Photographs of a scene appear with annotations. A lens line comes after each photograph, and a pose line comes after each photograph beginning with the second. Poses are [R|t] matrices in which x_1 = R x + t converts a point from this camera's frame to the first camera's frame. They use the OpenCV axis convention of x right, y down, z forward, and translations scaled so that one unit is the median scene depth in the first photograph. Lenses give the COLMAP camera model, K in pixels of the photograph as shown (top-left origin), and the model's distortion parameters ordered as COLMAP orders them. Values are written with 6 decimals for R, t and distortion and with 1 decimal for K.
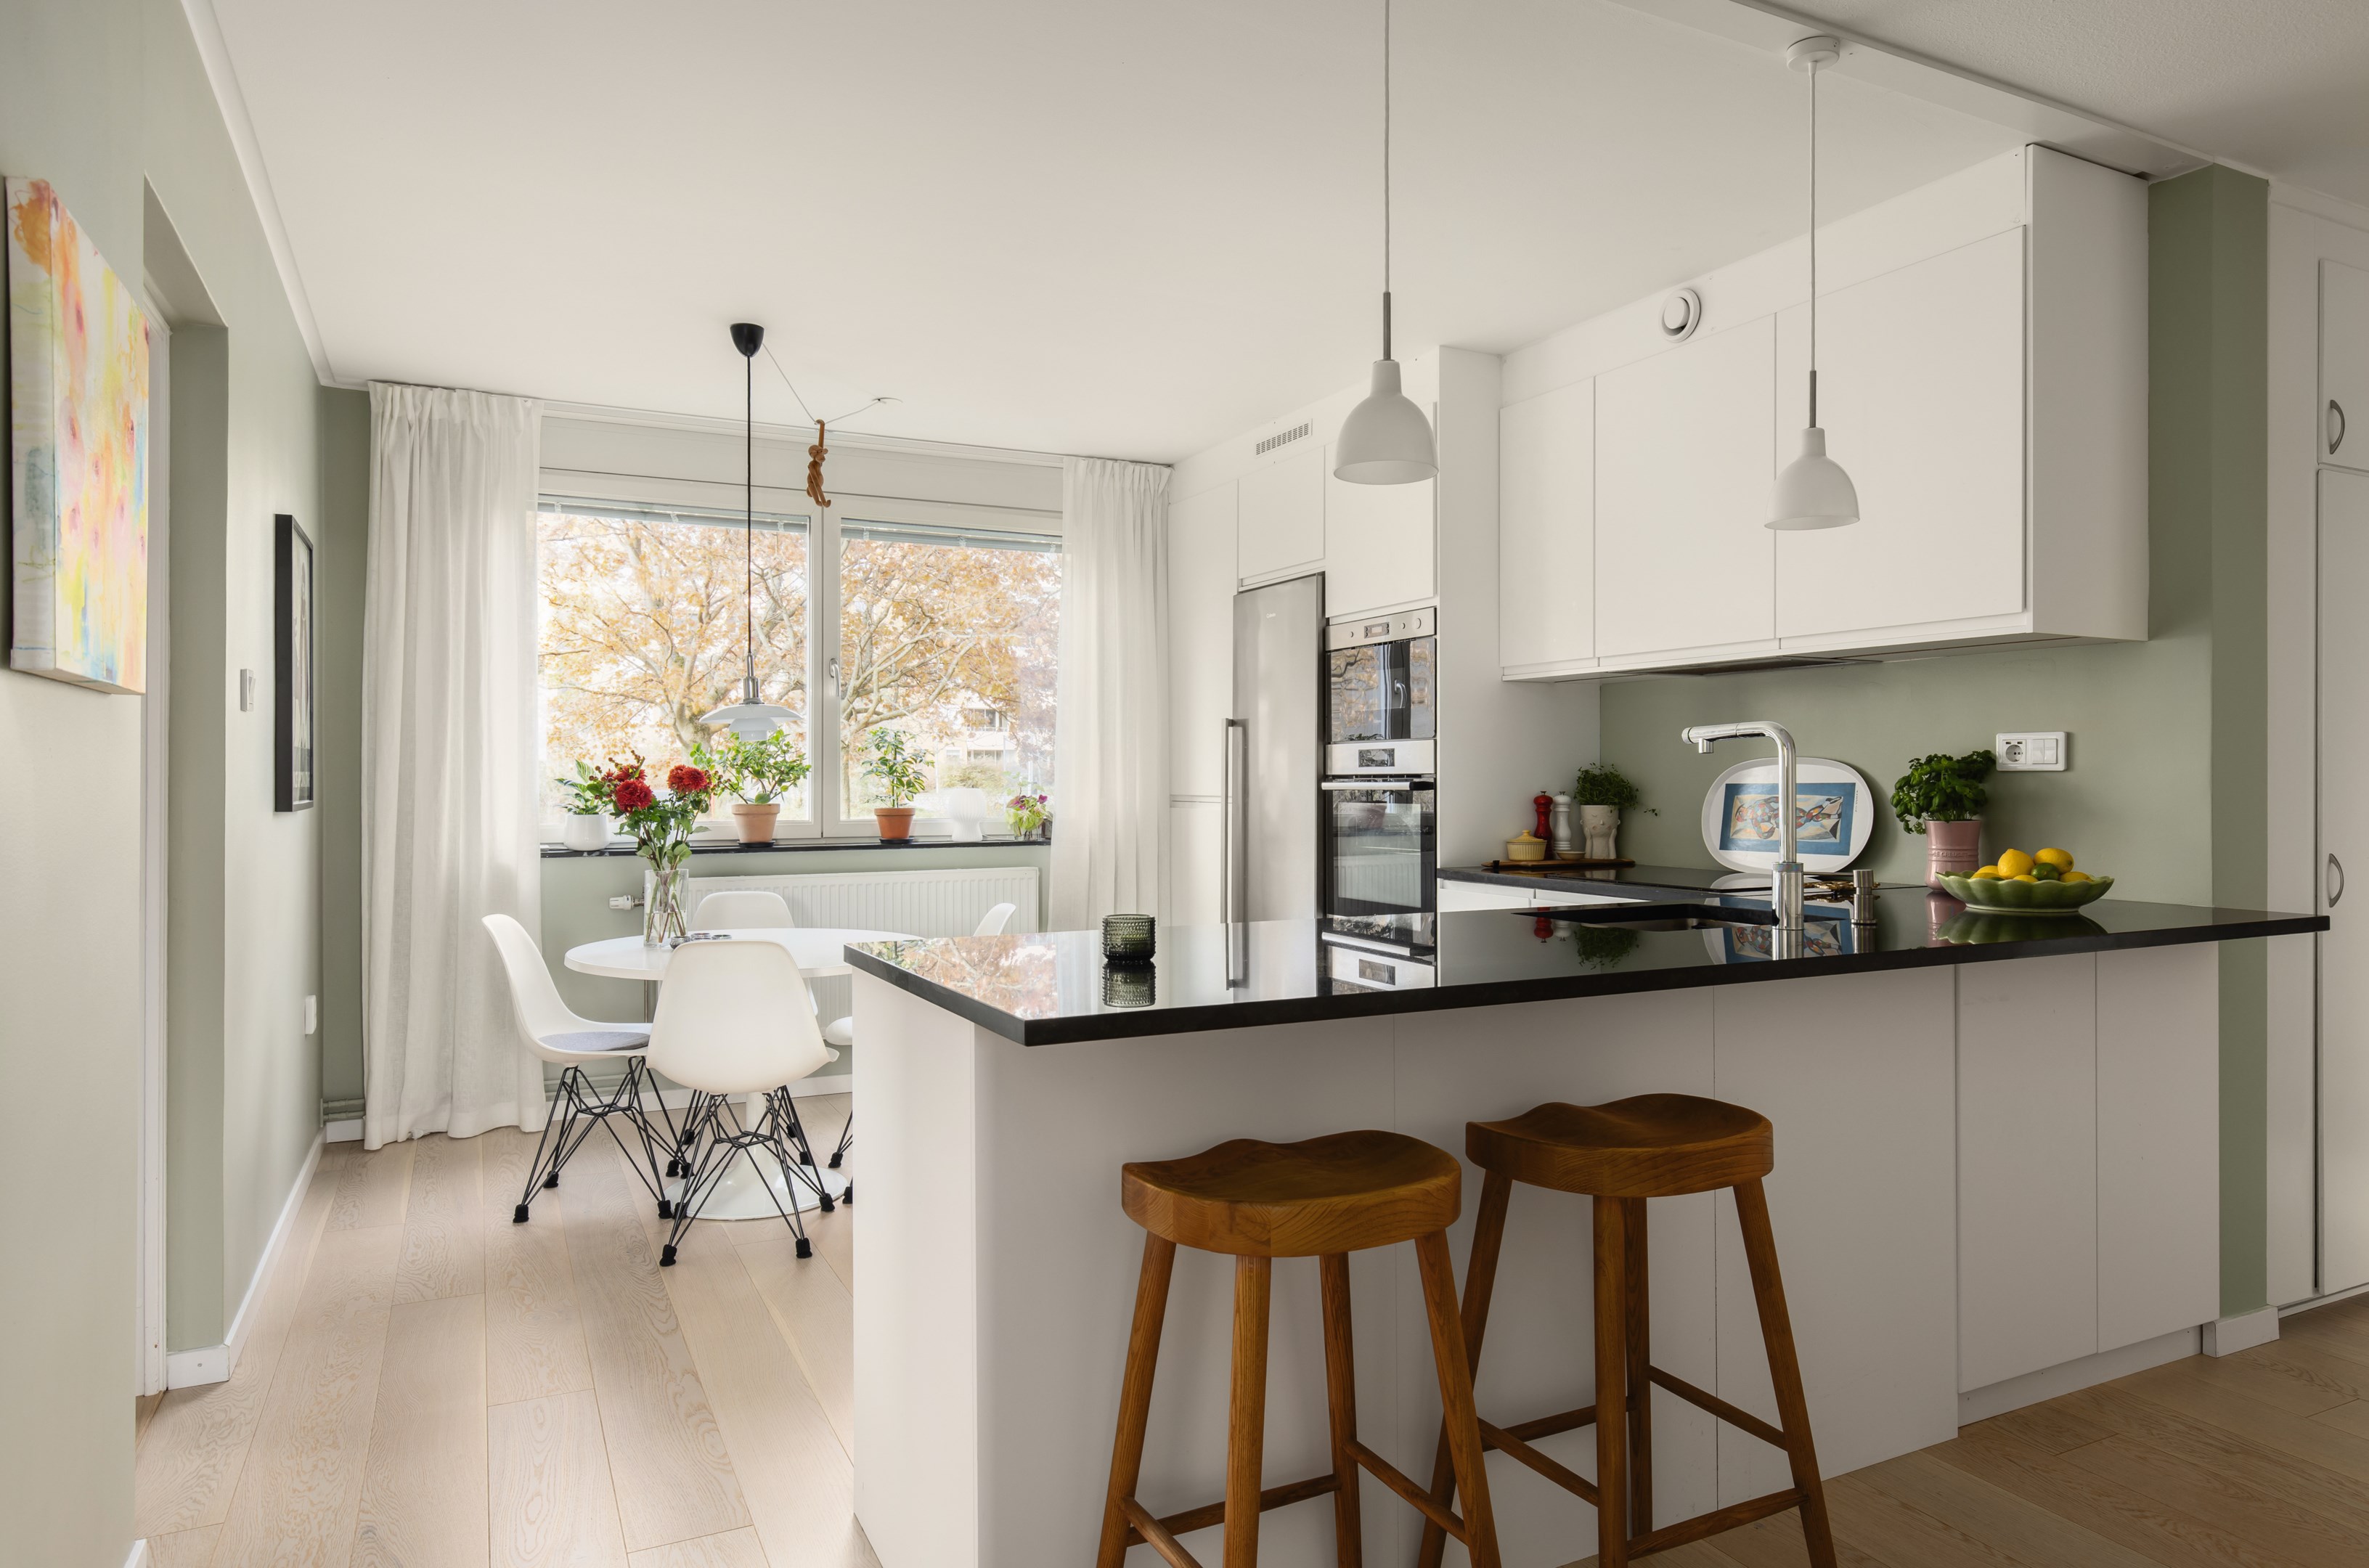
lens RADIAL K [[1427.3, 0, 1187.9], [0, 1427.3, 779.6], [0, 0, 1]] dist [-0.007048, -0.000707]
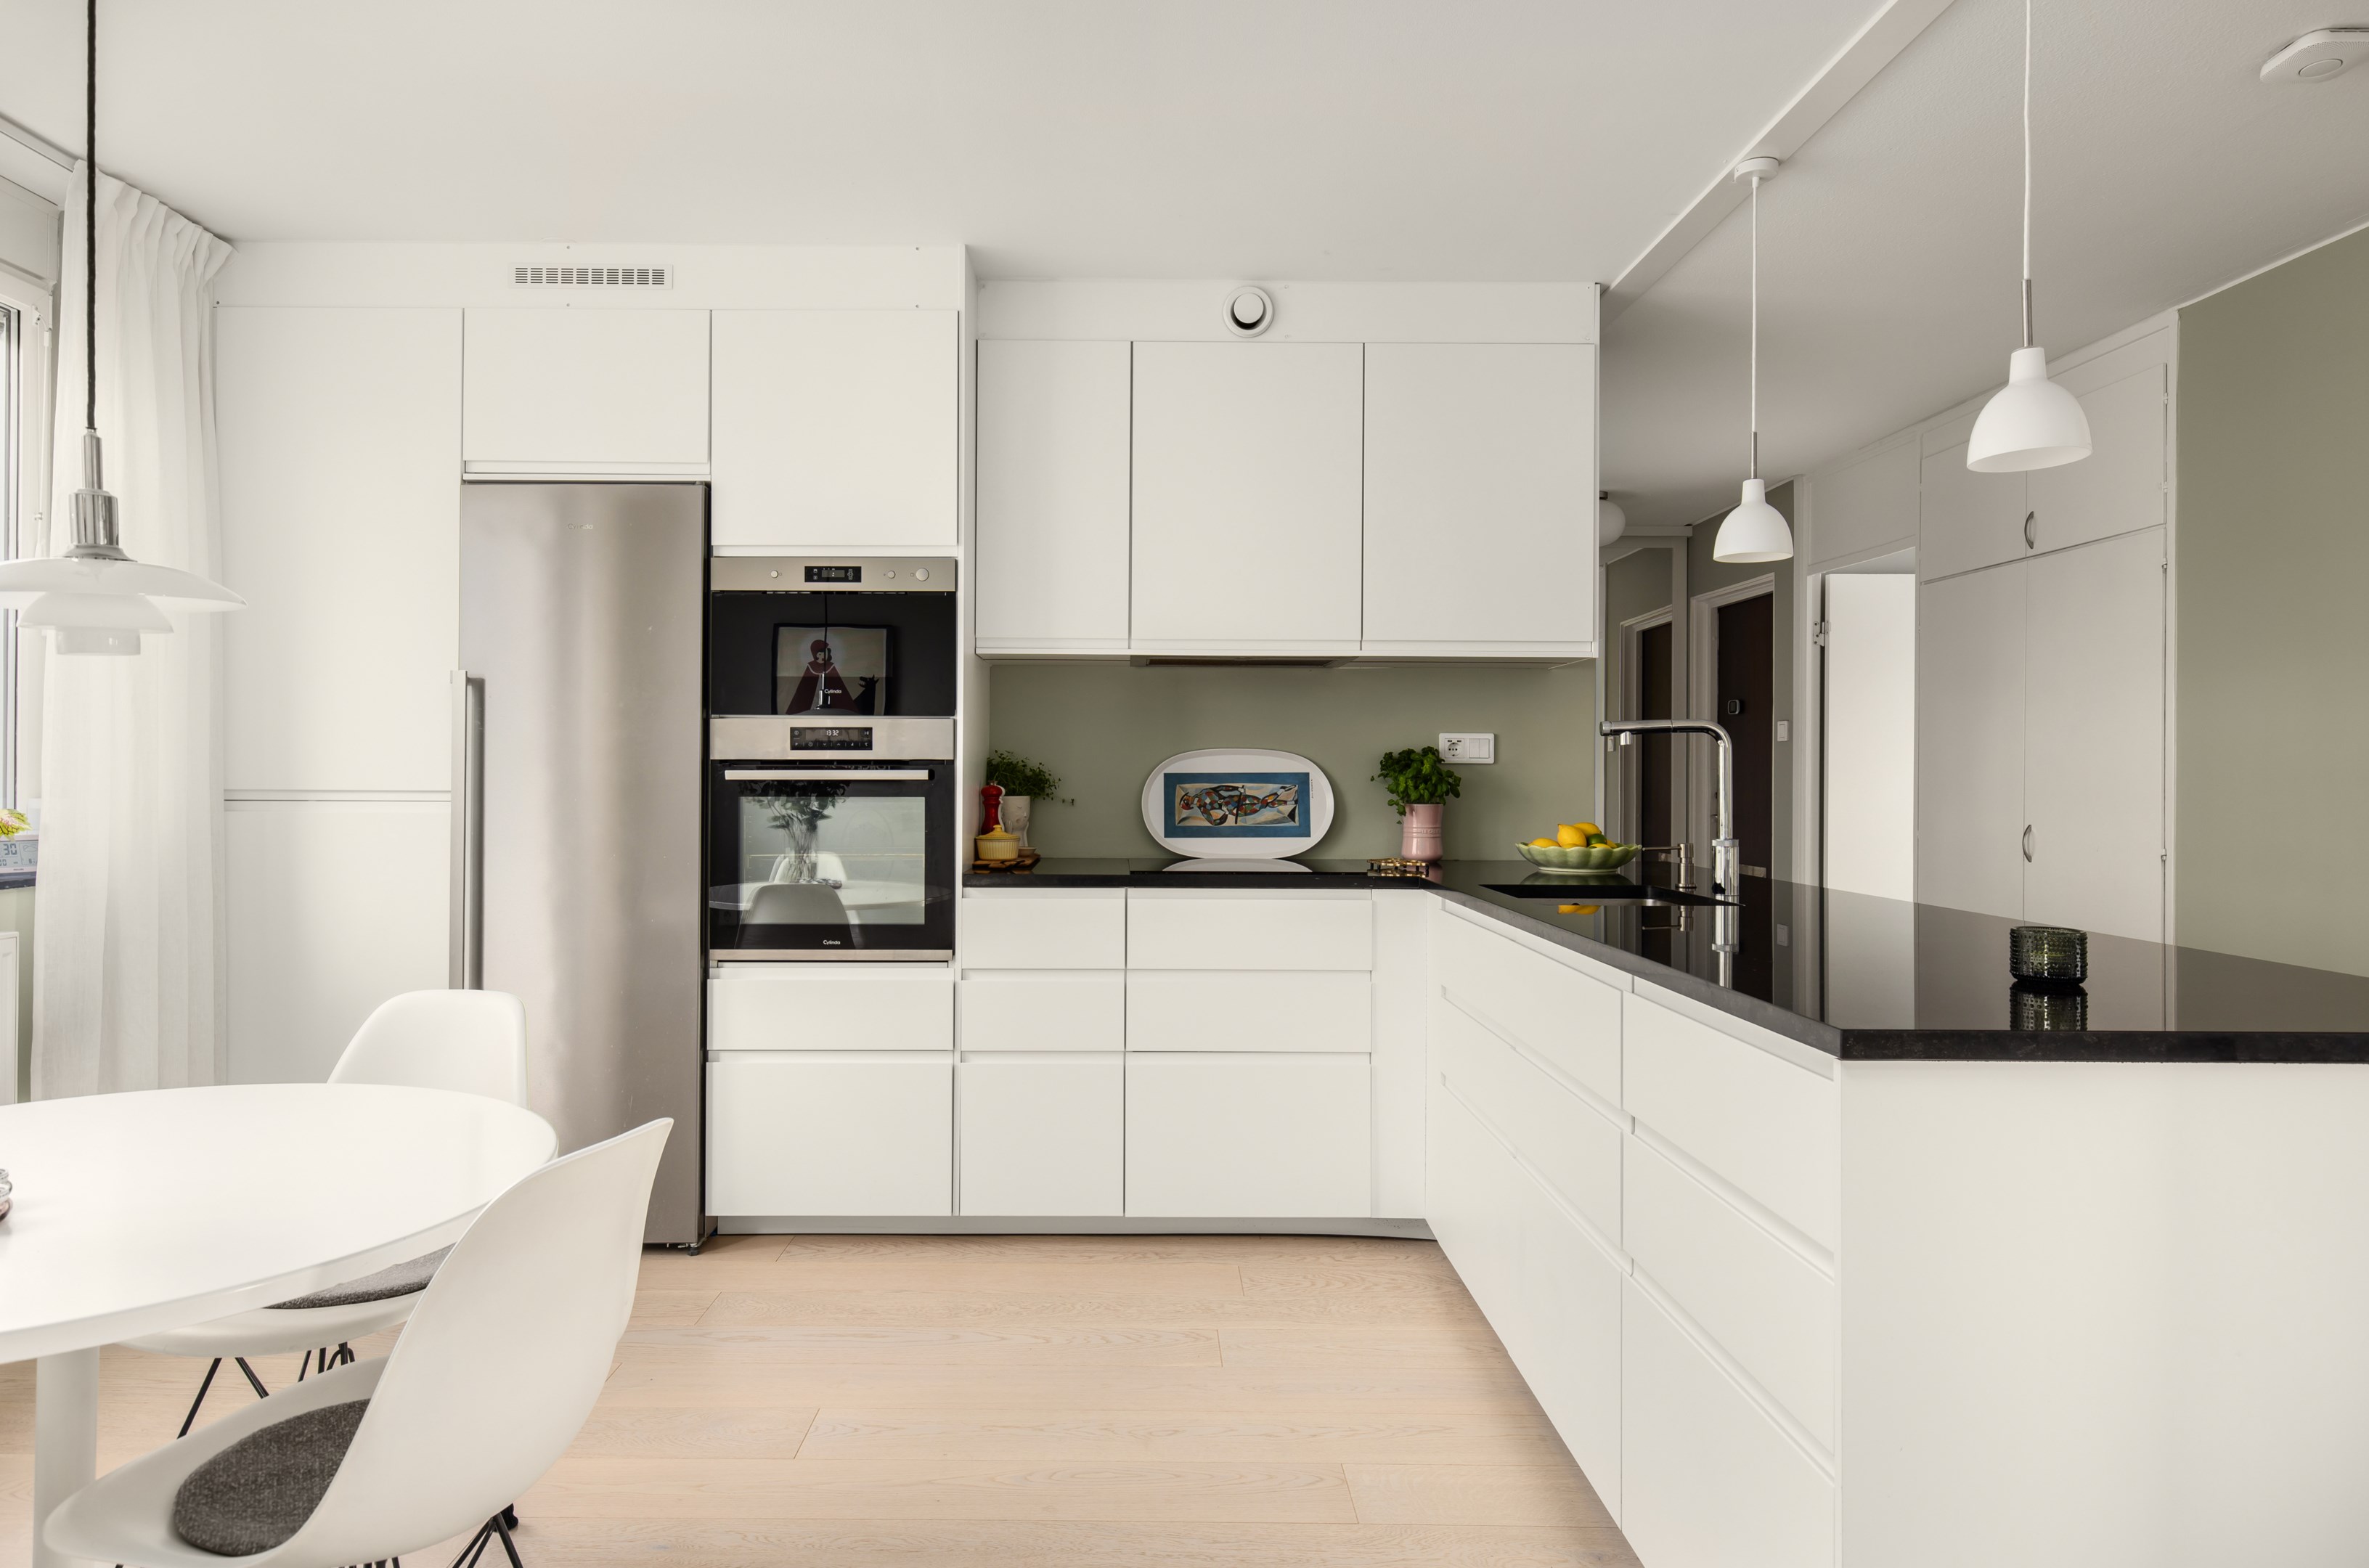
lens RADIAL K [[1274.6, 0, 1180.3], [0, 1274.6, 777.4], [0, 0, 1]] dist [0.003126, -0.002603]
pose [[0.452361, 0.002714, 0.891831, -0.440913], [-0.002038, 0.999996, -0.002009, 0.007678], [-0.891833, -0.000909, 0.452364, 0.570626]]
